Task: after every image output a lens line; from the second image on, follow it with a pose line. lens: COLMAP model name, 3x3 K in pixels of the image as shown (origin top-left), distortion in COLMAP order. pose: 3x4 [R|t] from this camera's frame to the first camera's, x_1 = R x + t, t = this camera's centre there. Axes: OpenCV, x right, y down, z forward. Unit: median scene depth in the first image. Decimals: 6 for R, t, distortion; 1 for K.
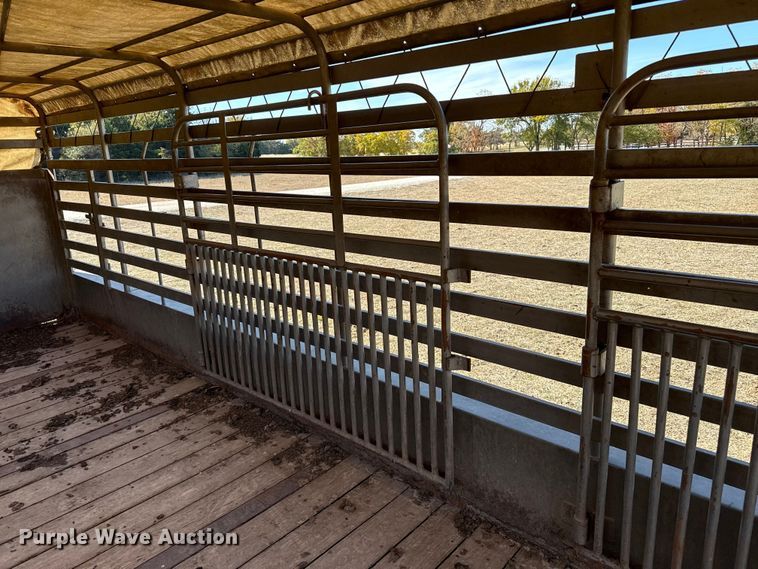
lens RADIAL K [[539.4, 0, 389.1], [0, 539.4, 280.3], [0, 0, 1]] dist [0.006881, -0.008759]
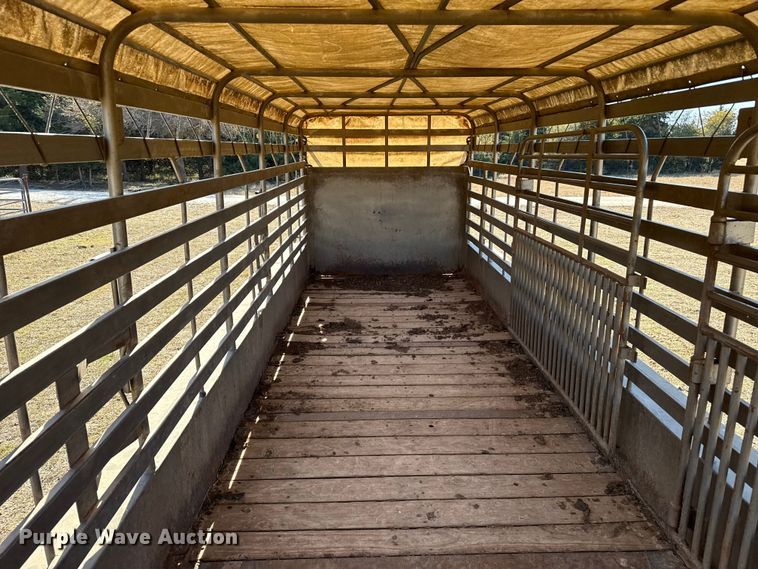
lens RADIAL K [[532.9, 0, 379.0], [0, 532.9, 284.5], [0, 0, 1]] dist [0.097820, -0.103596]
pose [[0.681228, 0.213500, -0.700248, 0.326712], [-0.200245, 0.974393, 0.102279, -0.006319], [0.704153, 0.070545, 0.706535, -0.158285]]
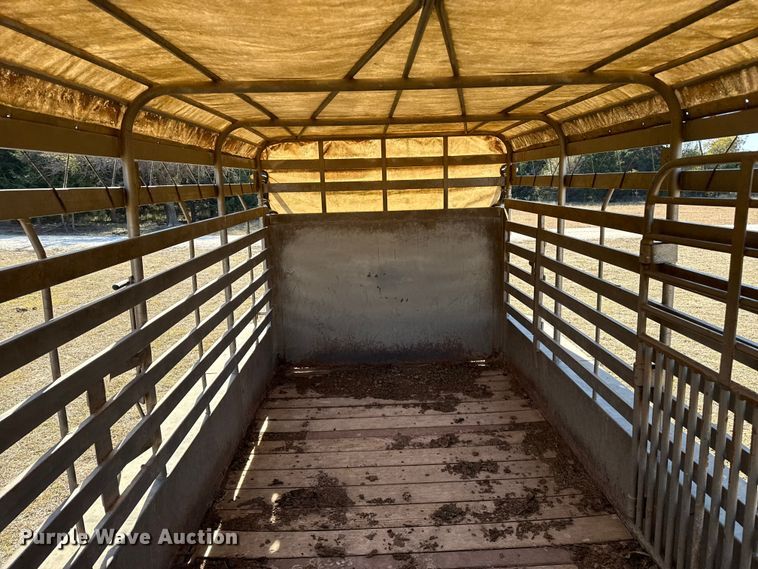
lens RADIAL K [[534.3, 0, 377.3], [0, 534.3, 278.9], [0, 0, 1]] dist [0.078539, -0.112095]
pose [[0.680602, 0.147368, -0.717679, -0.112622], [-0.175048, 0.983900, 0.036029, -0.102548], [0.711434, 0.101107, 0.695442, 0.255697]]
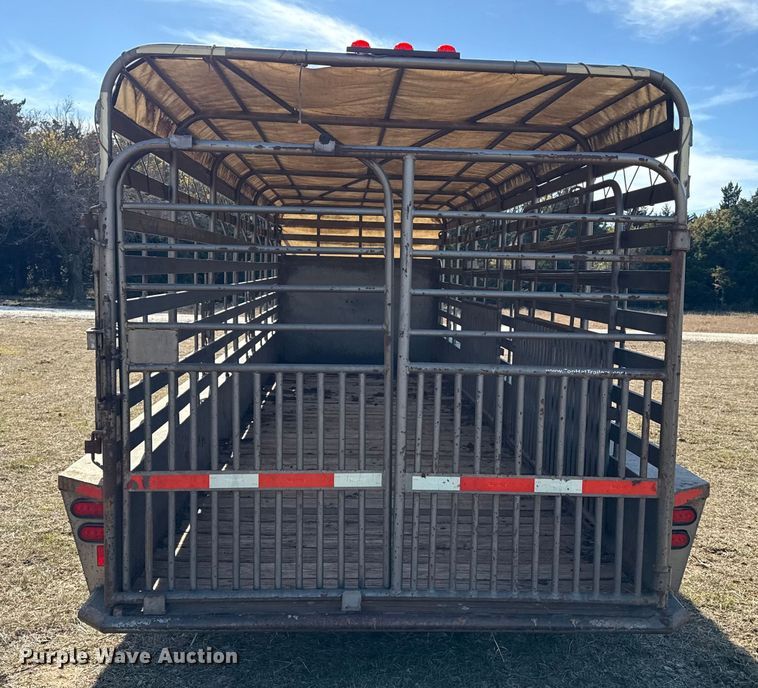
lens RADIAL K [[831.9, 0, 400.1], [0, 831.9, 342.2], [0, 0, 1]] dist [0.109758, -0.038817]
pose [[0.713787, 0.117735, -0.690396, 1.112144], [-0.222705, 0.972759, -0.064364, 0.227667], [0.664011, 0.199697, 0.720563, -0.811191]]
